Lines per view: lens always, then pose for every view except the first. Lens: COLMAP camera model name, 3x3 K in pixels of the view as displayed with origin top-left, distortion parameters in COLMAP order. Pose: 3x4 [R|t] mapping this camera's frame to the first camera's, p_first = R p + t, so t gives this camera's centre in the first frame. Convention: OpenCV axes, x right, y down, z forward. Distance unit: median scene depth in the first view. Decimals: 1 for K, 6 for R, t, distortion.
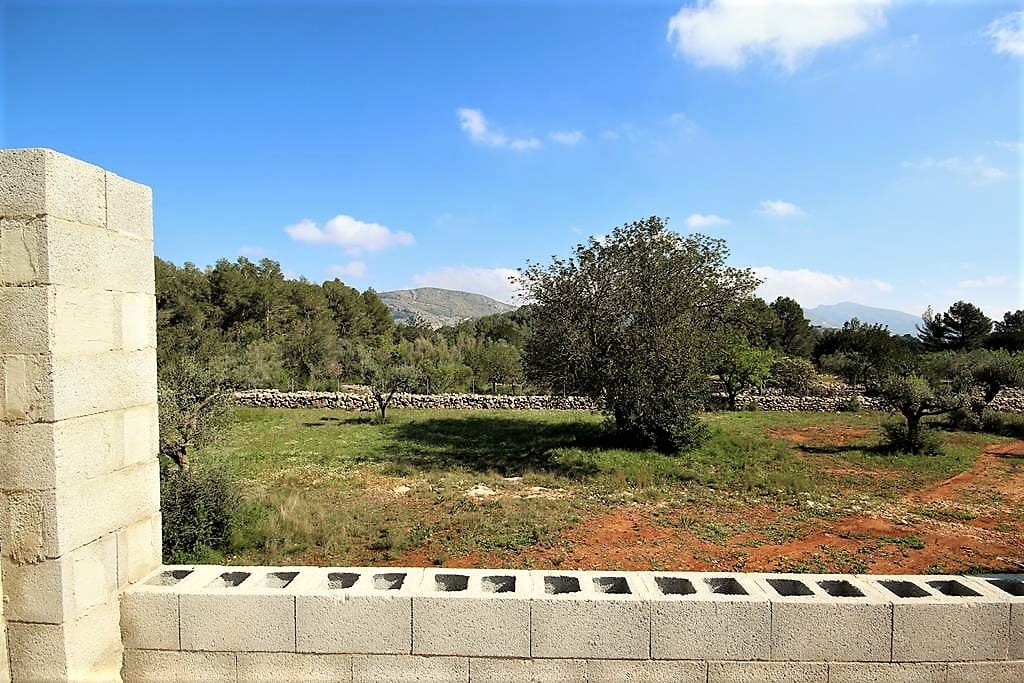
lens RADIAL K [[475.7, 0, 509.6], [0, 475.7, 341.5], [0, 0, 1]] dist [-0.002135, -0.004741]
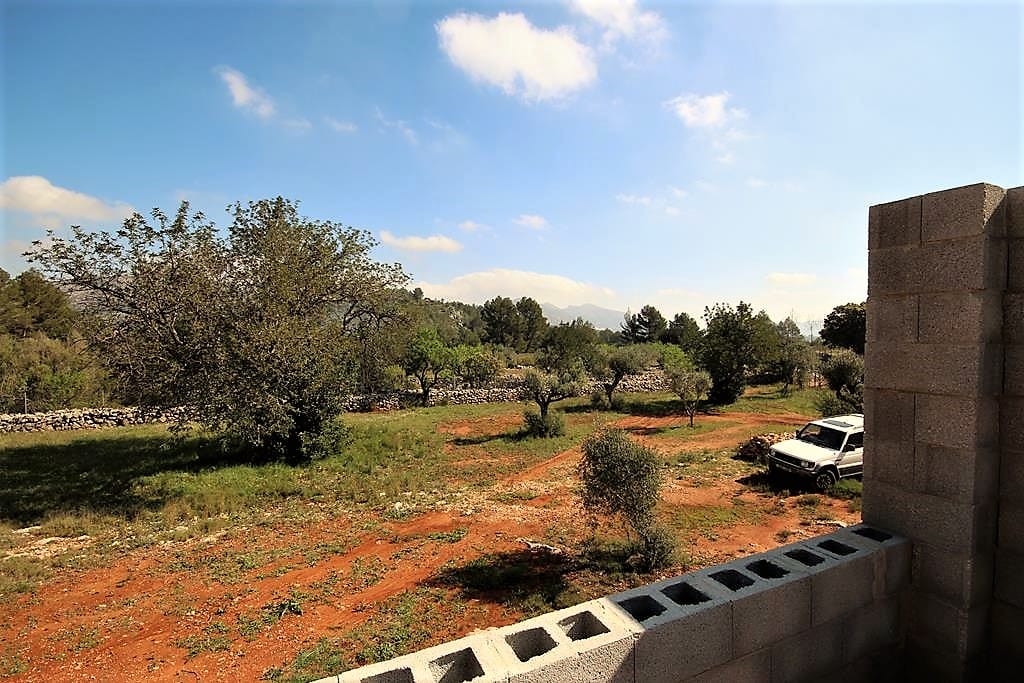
lens RADIAL K [[475.7, 0, 518.2], [0, 475.7, 337.2], [0, 0, 1]] dist [-0.002135, -0.004741]
pose [[0.893289, -0.006464, 0.449435, 0.238916], [0.006957, 0.999976, 0.000553, -0.001030], [-0.449428, 0.002633, 0.893313, 0.010697]]
